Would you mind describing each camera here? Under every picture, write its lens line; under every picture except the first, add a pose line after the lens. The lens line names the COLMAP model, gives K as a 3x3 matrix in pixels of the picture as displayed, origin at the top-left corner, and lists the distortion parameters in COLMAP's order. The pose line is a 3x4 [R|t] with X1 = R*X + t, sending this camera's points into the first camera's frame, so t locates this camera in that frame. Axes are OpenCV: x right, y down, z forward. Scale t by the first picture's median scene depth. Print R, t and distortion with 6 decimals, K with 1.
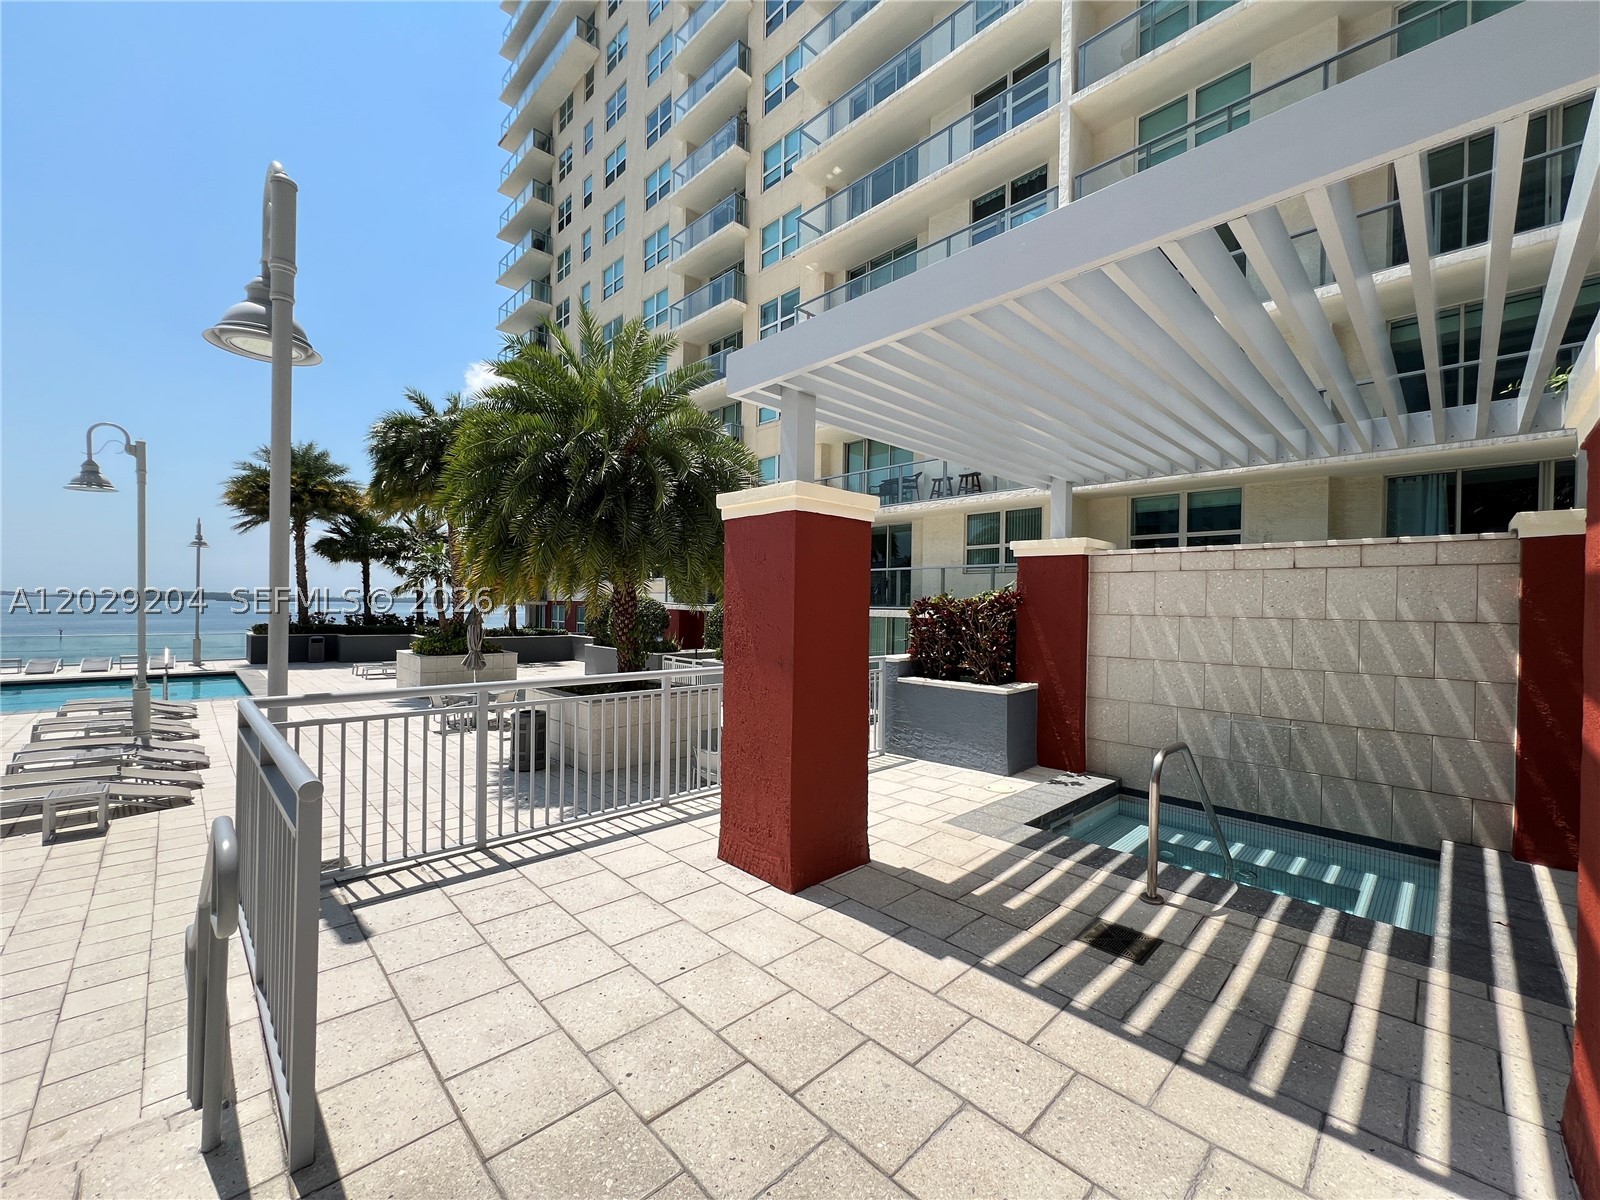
lens RADIAL K [[639.3, 0, 796.1], [0, 639.3, 609.5], [0, 0, 1]] dist [-0.002578, 0.000640]
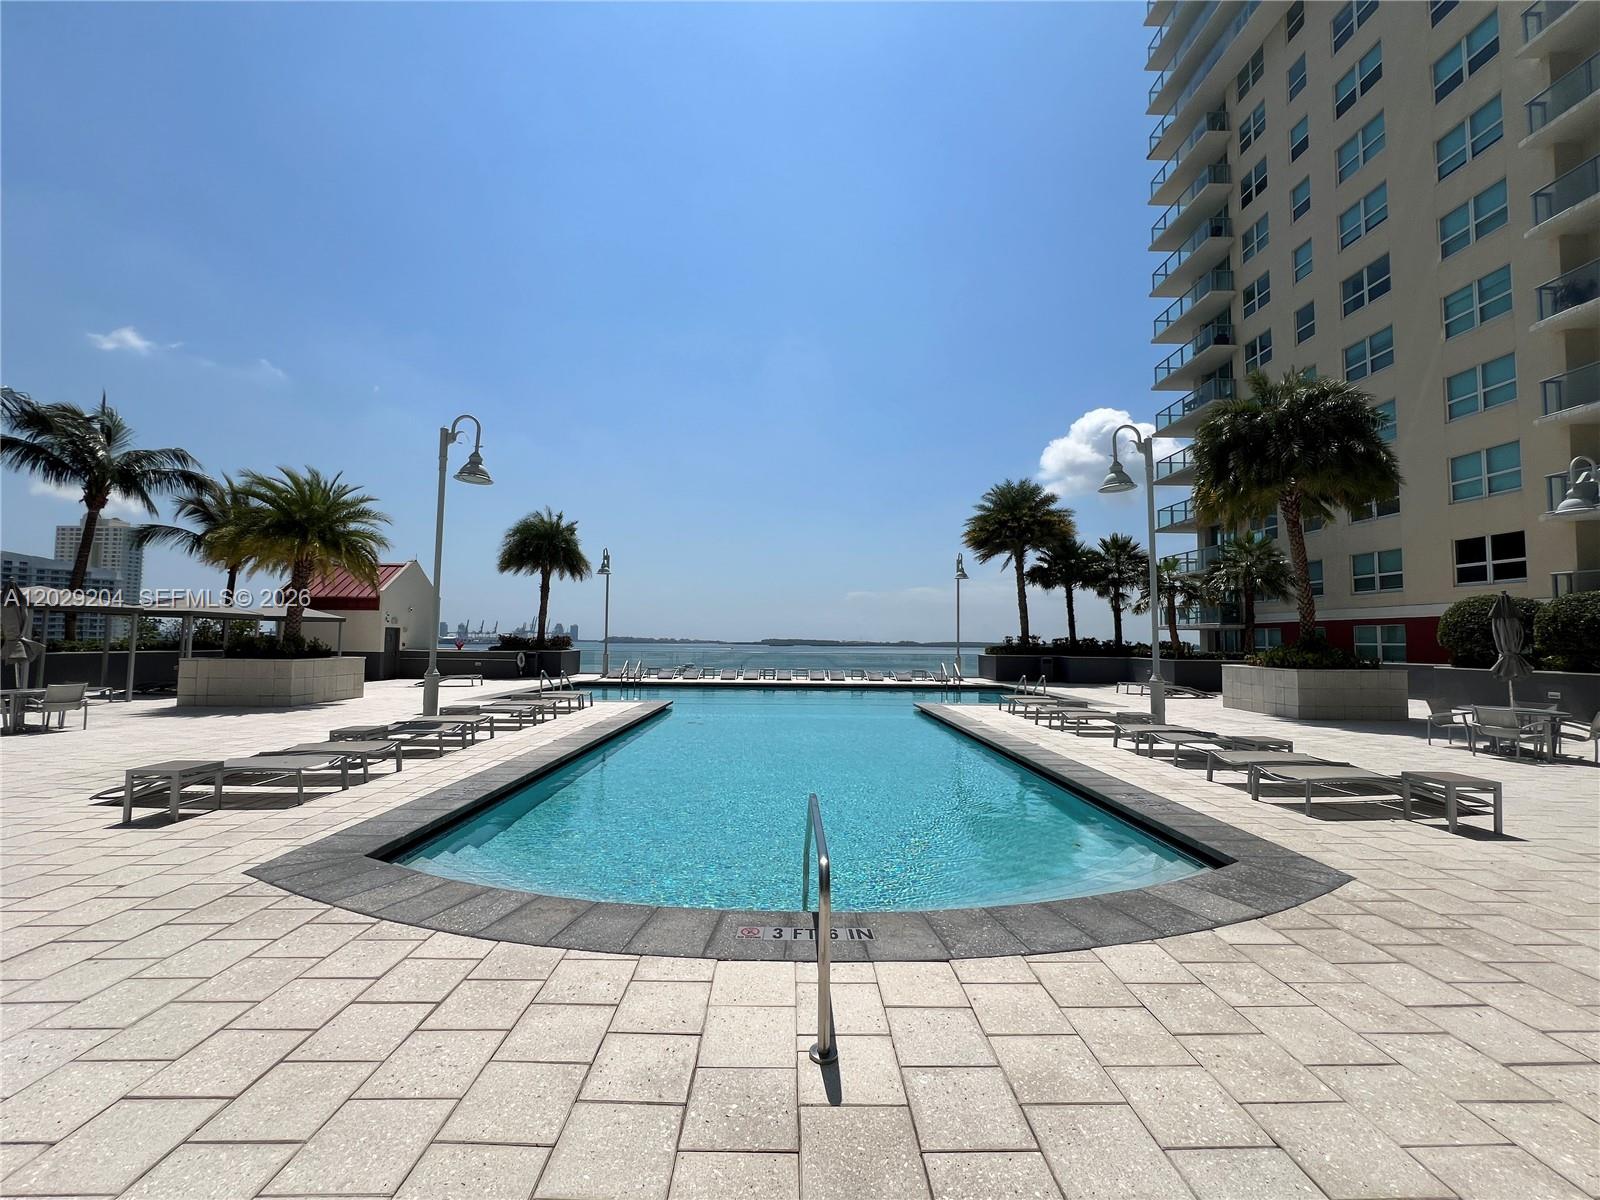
lens RADIAL K [[639.3, 0, 798.5], [0, 639.3, 608.9], [0, 0, 1]] dist [-0.002578, 0.000640]
pose [[0.730045, -0.045883, -0.681857, -1.570733], [-0.001639, 0.997623, -0.068886, 0.172889], [0.683397, 0.051407, 0.728234, -0.245271]]
